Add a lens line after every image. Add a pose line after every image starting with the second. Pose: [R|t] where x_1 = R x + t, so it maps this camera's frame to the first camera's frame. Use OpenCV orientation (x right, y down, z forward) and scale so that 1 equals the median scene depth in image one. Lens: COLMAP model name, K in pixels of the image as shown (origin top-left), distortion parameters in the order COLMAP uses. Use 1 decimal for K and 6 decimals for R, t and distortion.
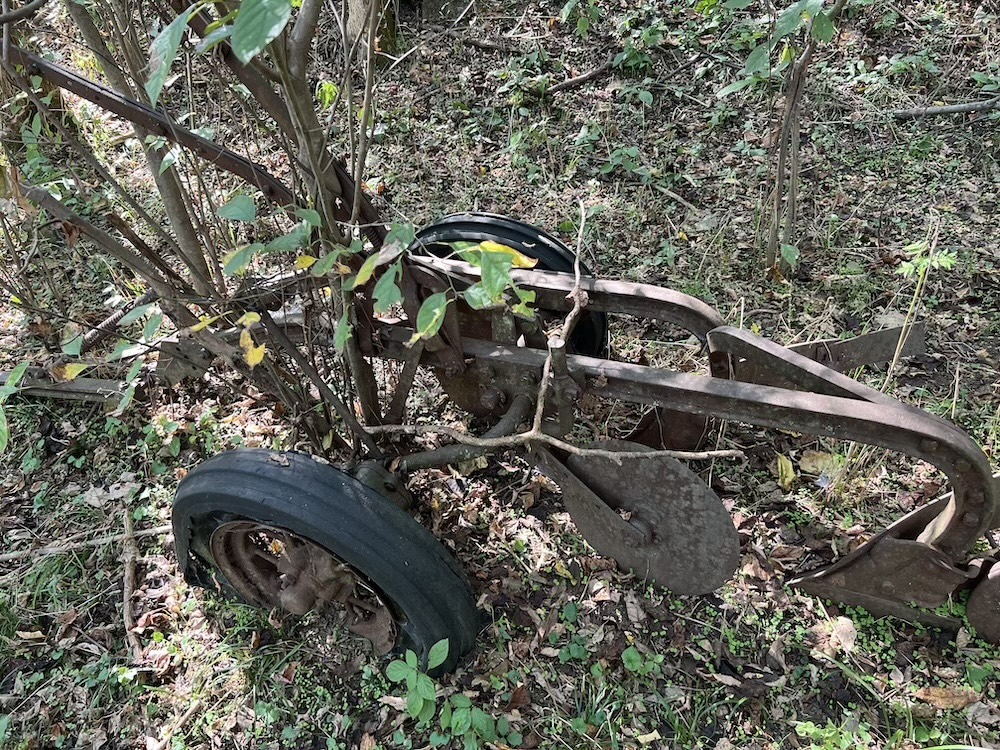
lens RADIAL K [[729.4, 0, 511.3], [0, 729.4, 376.3], [0, 0, 1]] dist [0.060004, -0.061575]
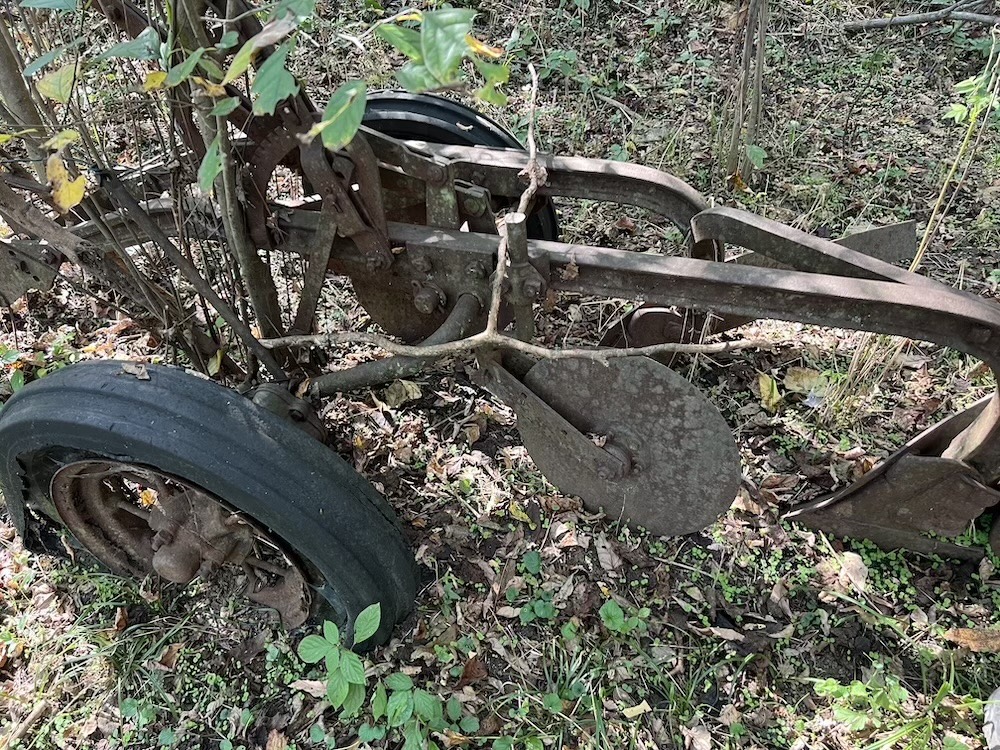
lens RADIAL K [[729.4, 0, 511.3], [0, 729.4, 376.3], [0, 0, 1]] dist [0.060004, -0.061575]
pose [[0.993801, -0.019793, 0.109399, -0.025028], [0.014268, 0.998594, 0.051058, 0.071807], [-0.110256, -0.049180, 0.992686, 0.202136]]
